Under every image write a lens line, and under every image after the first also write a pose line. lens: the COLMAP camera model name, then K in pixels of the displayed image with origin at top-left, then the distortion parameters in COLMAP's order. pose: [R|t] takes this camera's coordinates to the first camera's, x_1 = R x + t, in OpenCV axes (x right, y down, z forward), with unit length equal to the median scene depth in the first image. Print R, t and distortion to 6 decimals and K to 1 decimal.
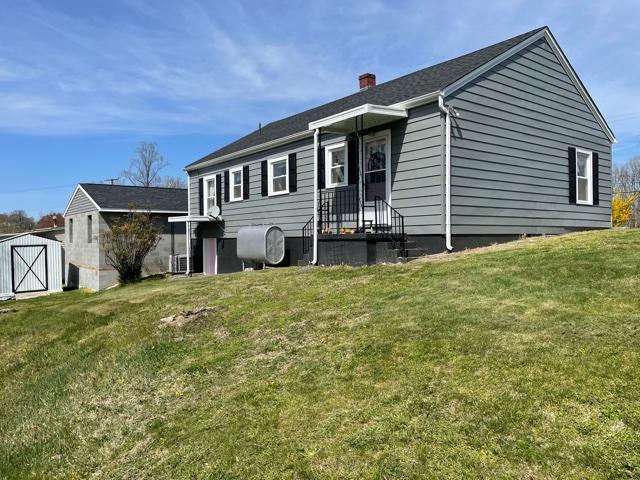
lens RADIAL K [[490.0, 0, 320.0], [0, 490.0, 240.0], [0, 0, 1]] dist [0.044067, -0.003044]
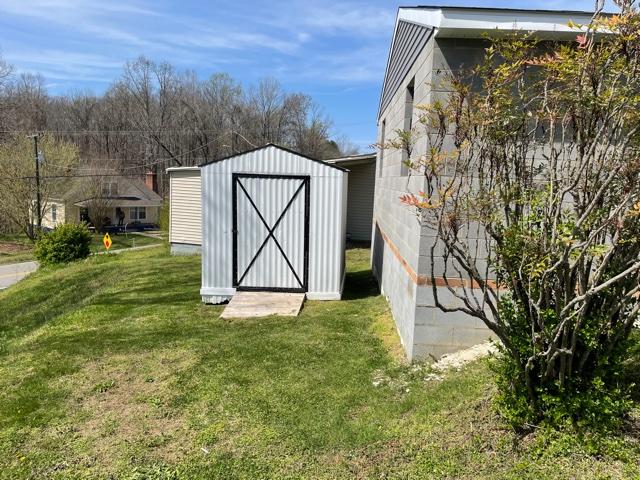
lens RADIAL K [[490.0, 0, 320.0], [0, 490.0, 240.0], [0, 0, 1]] dist [0.044067, -0.003044]
pose [[0.776845, 0.127394, -0.616671, -0.312147], [-0.063633, 0.990190, 0.124395, 0.010934], [0.626469, -0.057395, 0.777330, 0.728054]]
